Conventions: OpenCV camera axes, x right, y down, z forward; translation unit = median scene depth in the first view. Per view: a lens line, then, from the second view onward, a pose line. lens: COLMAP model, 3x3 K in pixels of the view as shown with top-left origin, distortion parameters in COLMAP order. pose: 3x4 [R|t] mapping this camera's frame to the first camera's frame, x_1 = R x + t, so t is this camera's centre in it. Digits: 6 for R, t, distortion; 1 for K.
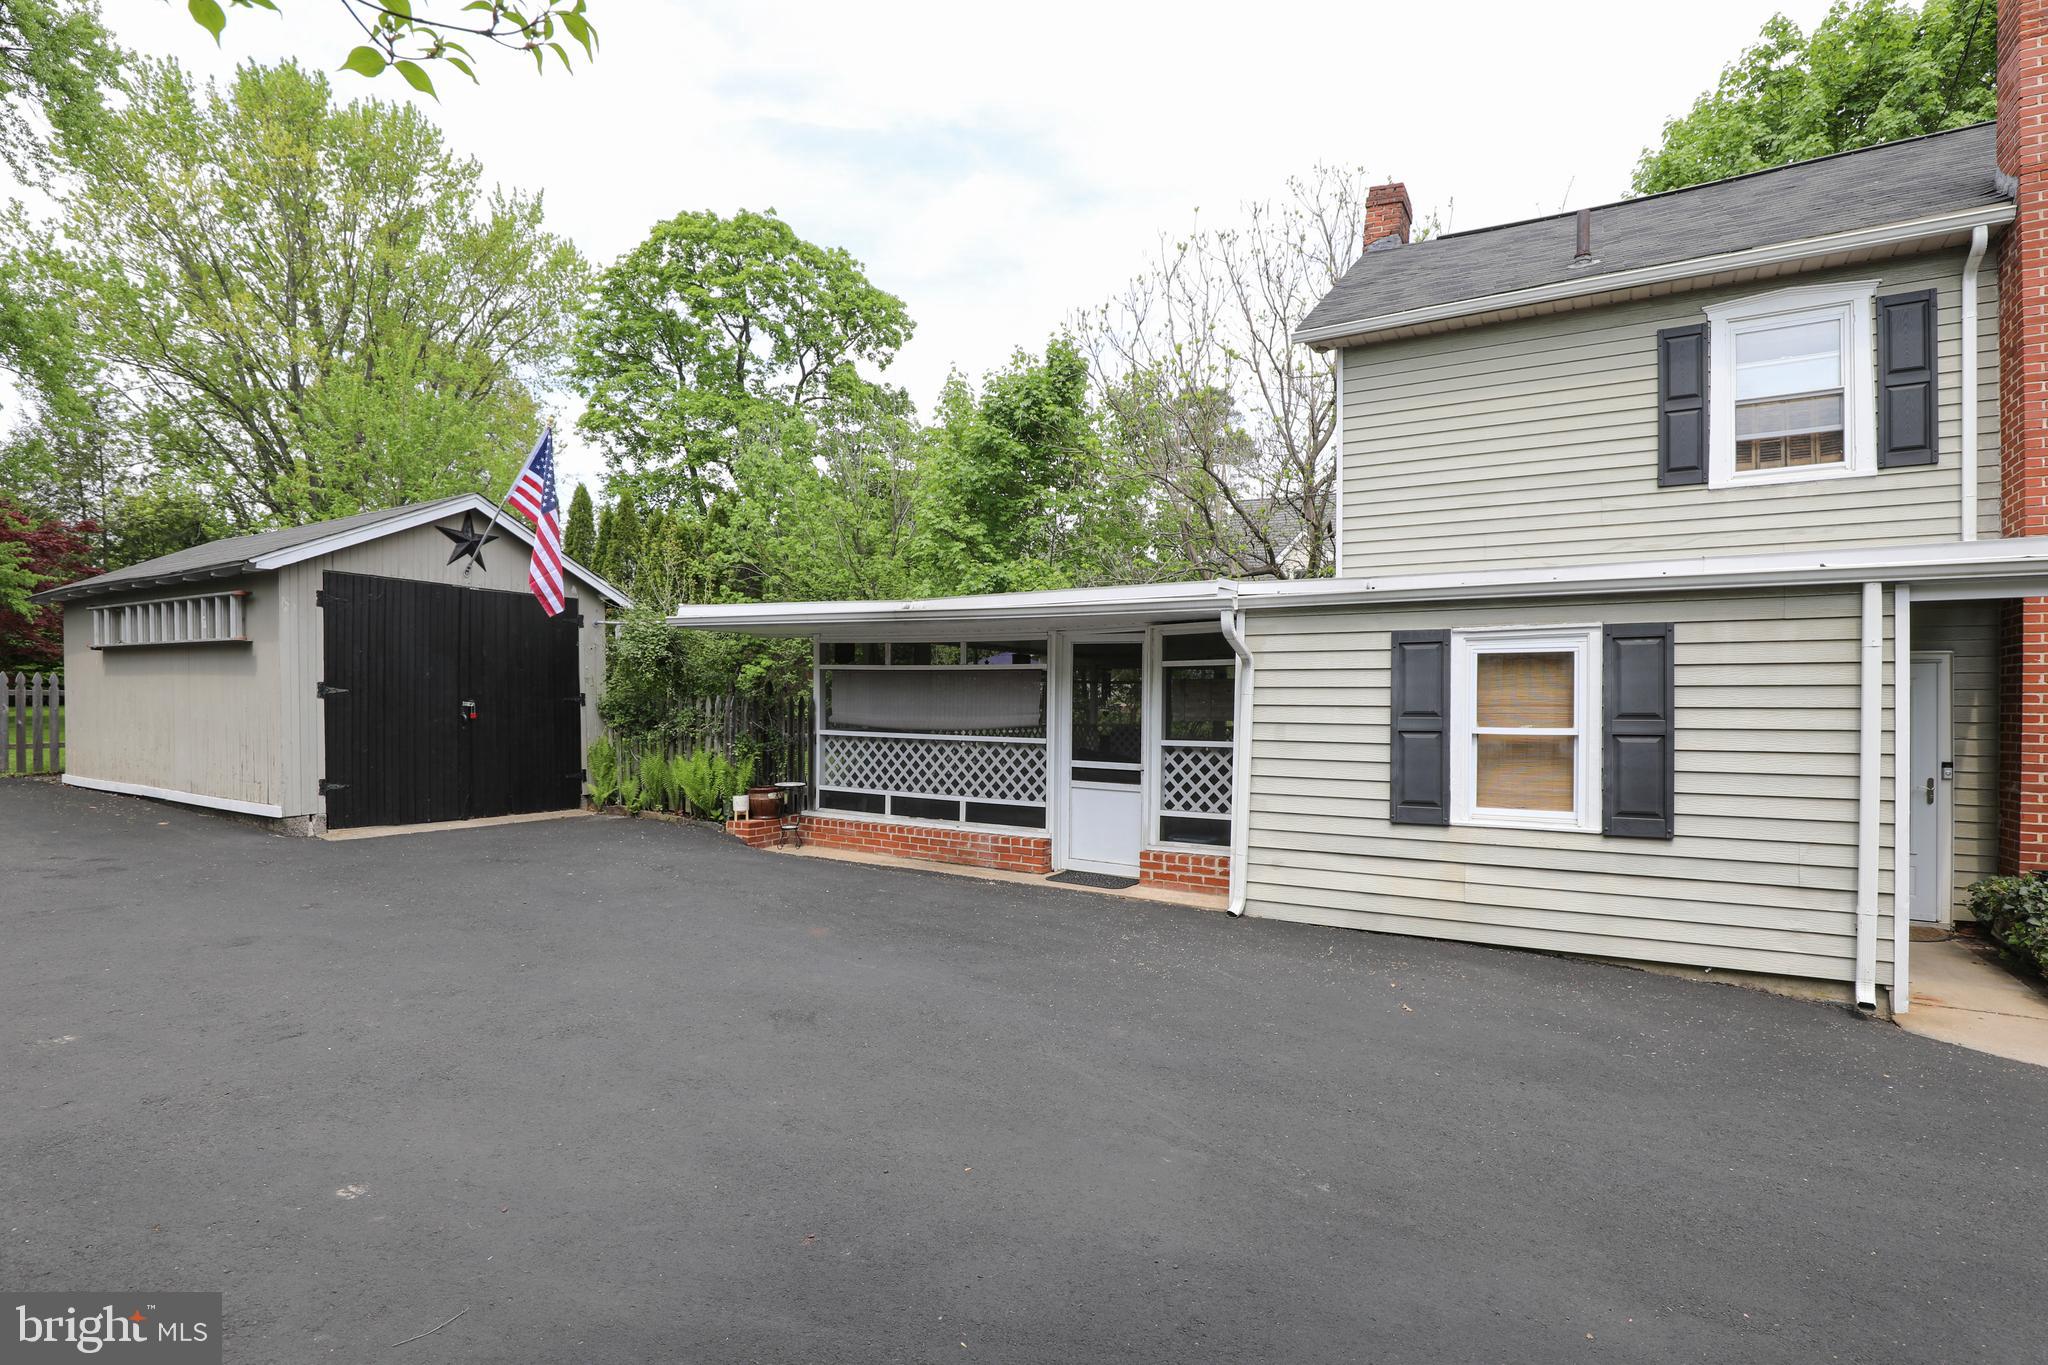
lens RADIAL K [[970.0, 0, 1027.8], [0, 970.0, 708.7], [0, 0, 1]] dist [-0.033945, 0.005757]
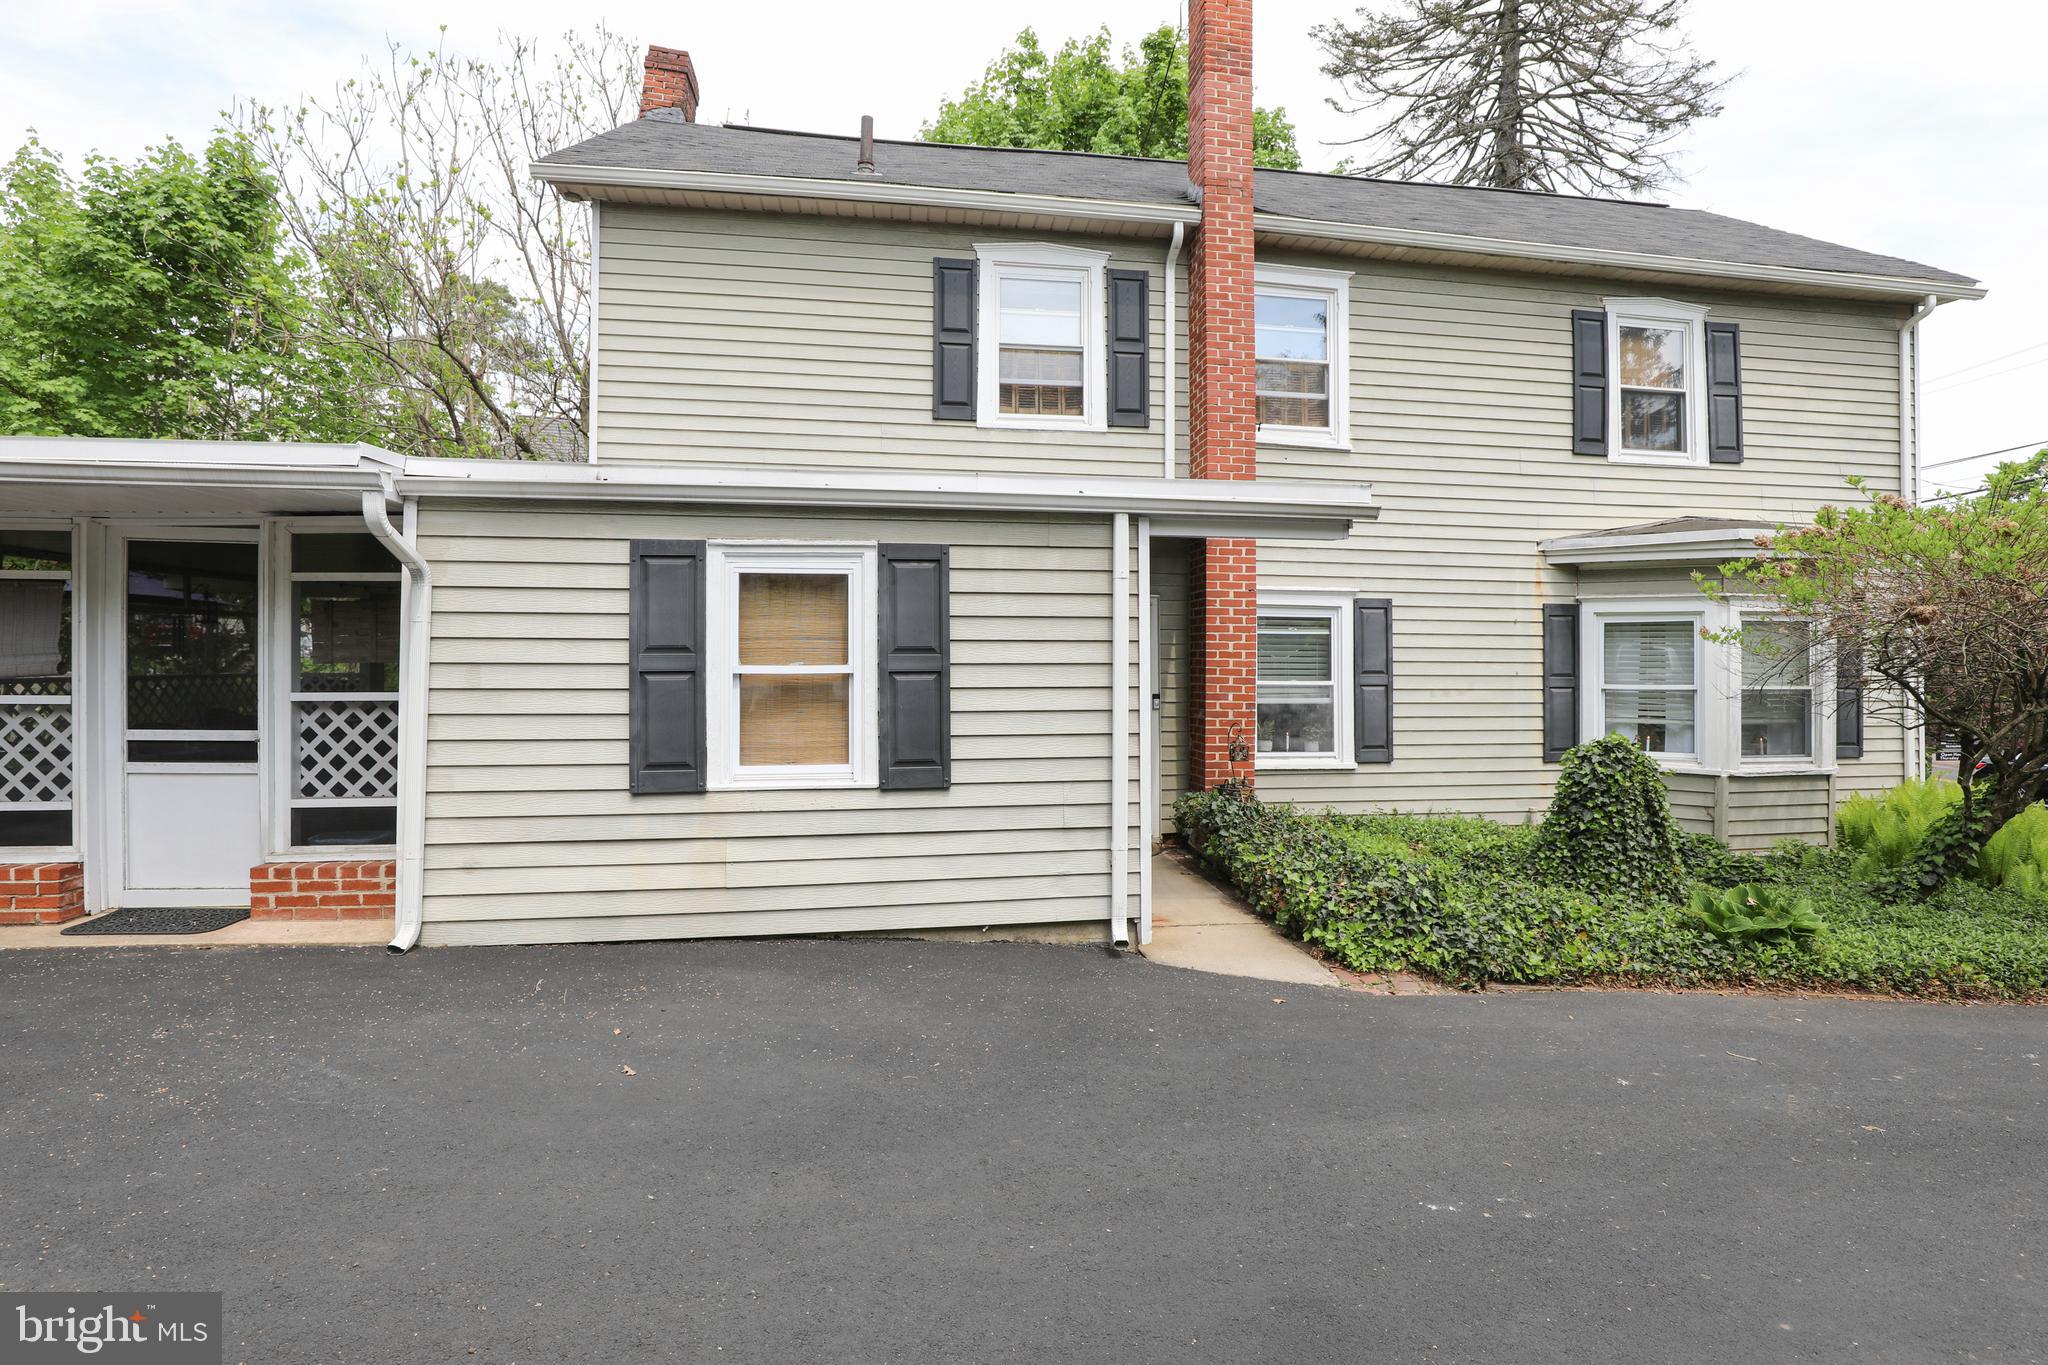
lens RADIAL K [[970.0, 0, 1028.8], [0, 970.0, 690.0], [0, 0, 1]] dist [-0.033945, 0.005757]
pose [[0.776940, -0.025767, 0.629047, 0.133516], [0.003893, 0.999340, 0.036127, 0.010151], [-0.629563, -0.025620, 0.776527, 0.204433]]
